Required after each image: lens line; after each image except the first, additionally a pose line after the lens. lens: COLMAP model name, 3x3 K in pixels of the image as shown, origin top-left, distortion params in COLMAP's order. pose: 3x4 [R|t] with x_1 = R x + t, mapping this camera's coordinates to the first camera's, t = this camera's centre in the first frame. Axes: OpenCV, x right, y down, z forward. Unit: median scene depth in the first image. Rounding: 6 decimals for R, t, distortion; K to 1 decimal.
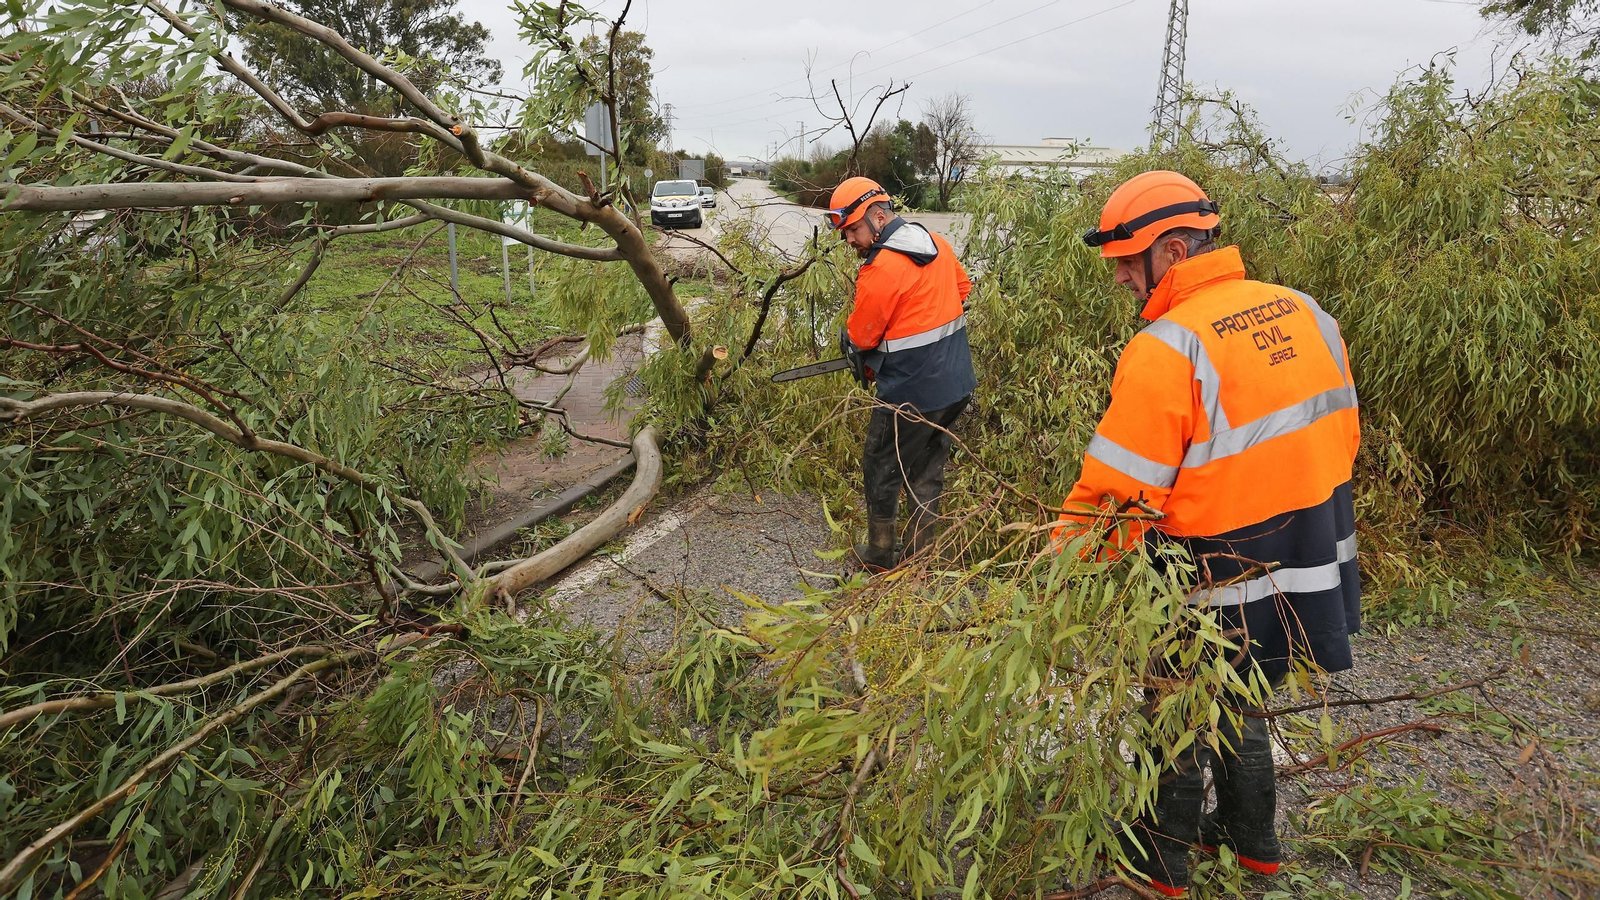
lens RADIAL K [[953.2, 0, 798.4], [0, 953.2, 480.7], [0, 0, 1]] dist [-0.115937, 0.118034]
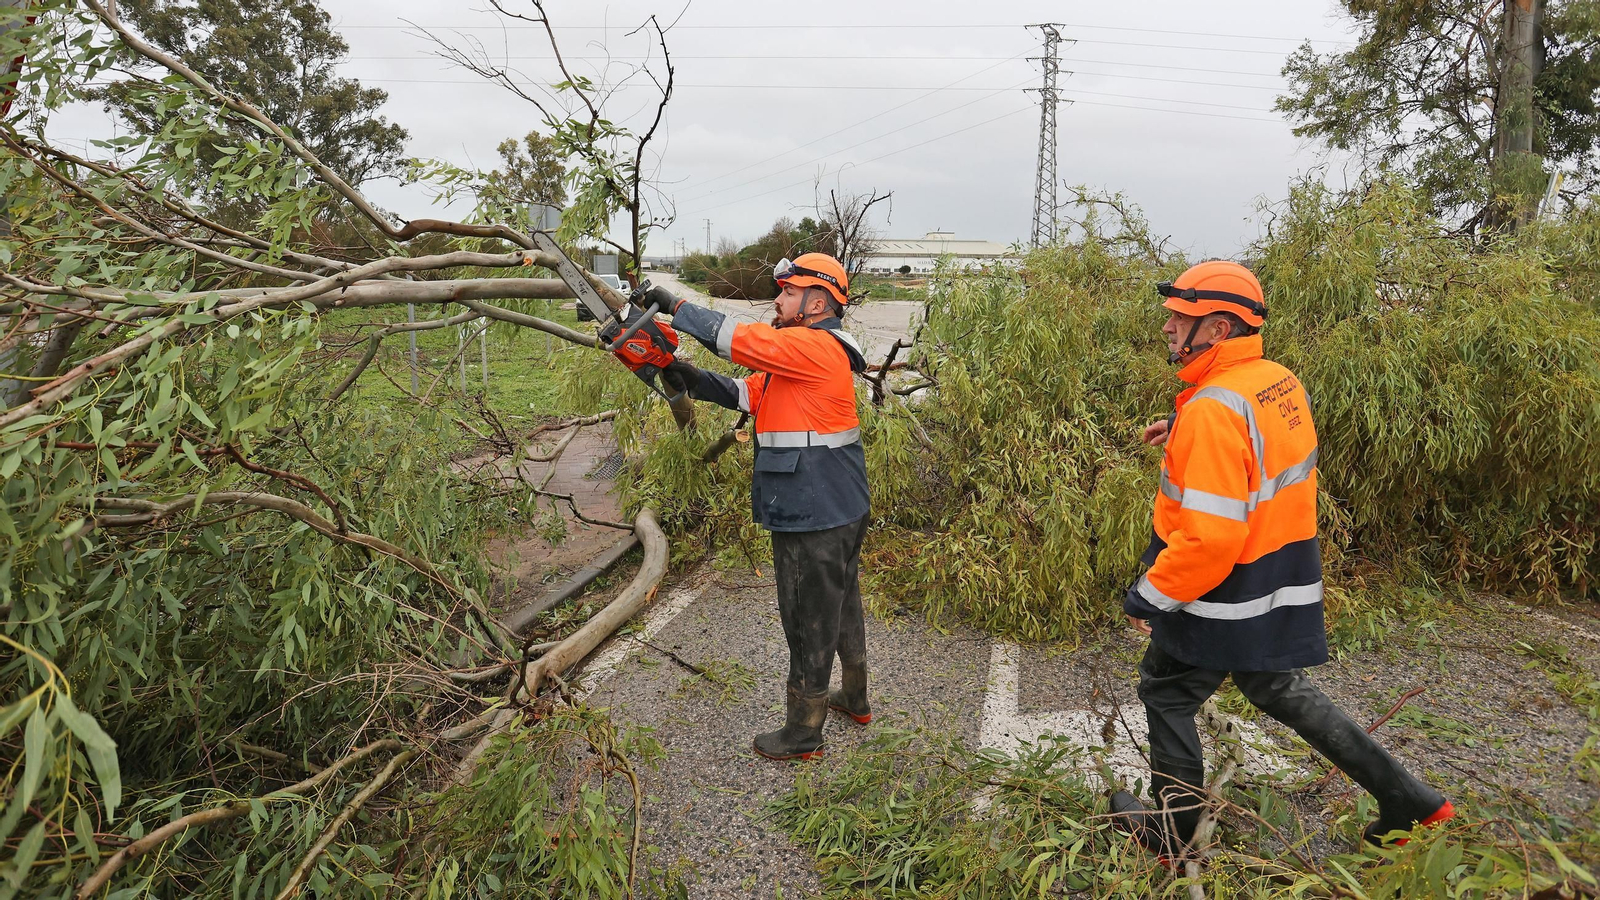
lens RADIAL K [[992.8, 0, 612.1], [0, 992.8, 458.4], [0, 0, 1]] dist [-0.069632, 0.043571]
pose [[0.991691, -0.035650, 0.123607, -0.354415], [0.049216, 0.992877, -0.108501, 0.004824], [-0.118858, 0.113683, 0.986382, -0.086298]]
